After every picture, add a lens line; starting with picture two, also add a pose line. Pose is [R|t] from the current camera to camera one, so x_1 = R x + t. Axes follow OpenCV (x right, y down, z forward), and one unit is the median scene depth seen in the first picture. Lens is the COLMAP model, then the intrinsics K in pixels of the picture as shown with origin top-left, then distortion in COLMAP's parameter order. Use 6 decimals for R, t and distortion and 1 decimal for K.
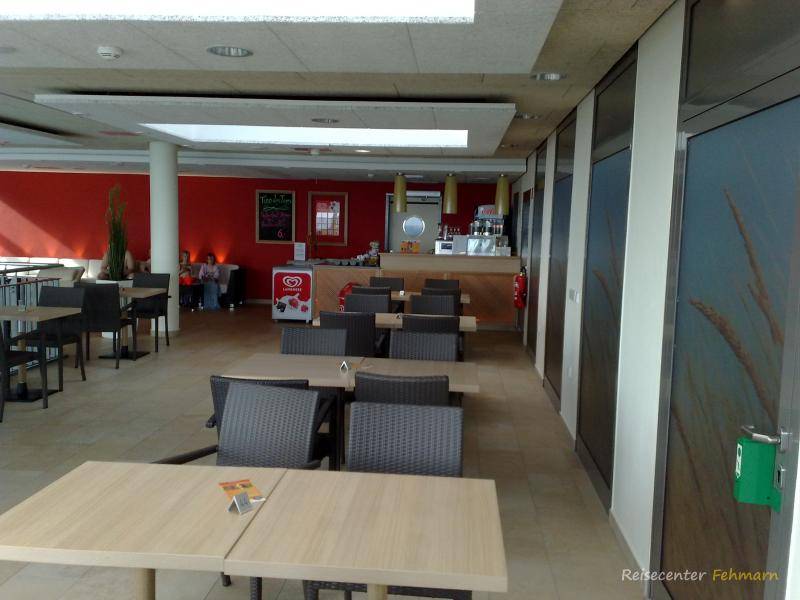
lens RADIAL K [[772.9, 0, 400.0], [0, 772.9, 300.0], [0, 0, 1]] dist [0.209147, -0.406802]
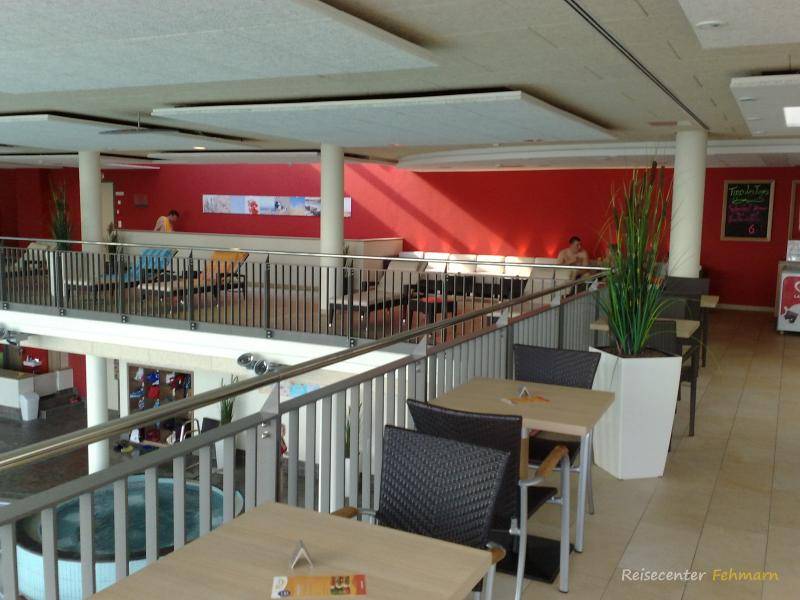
lens RADIAL K [[772.9, 0, 400.0], [0, 772.9, 300.0], [0, 0, 1]] dist [0.209147, -0.406802]
pose [[0.927114, 0.035063, -0.373135, -0.195953], [-0.031389, 0.999380, 0.015920, -0.008622], [0.373462, -0.003047, 0.927640, 0.028801]]
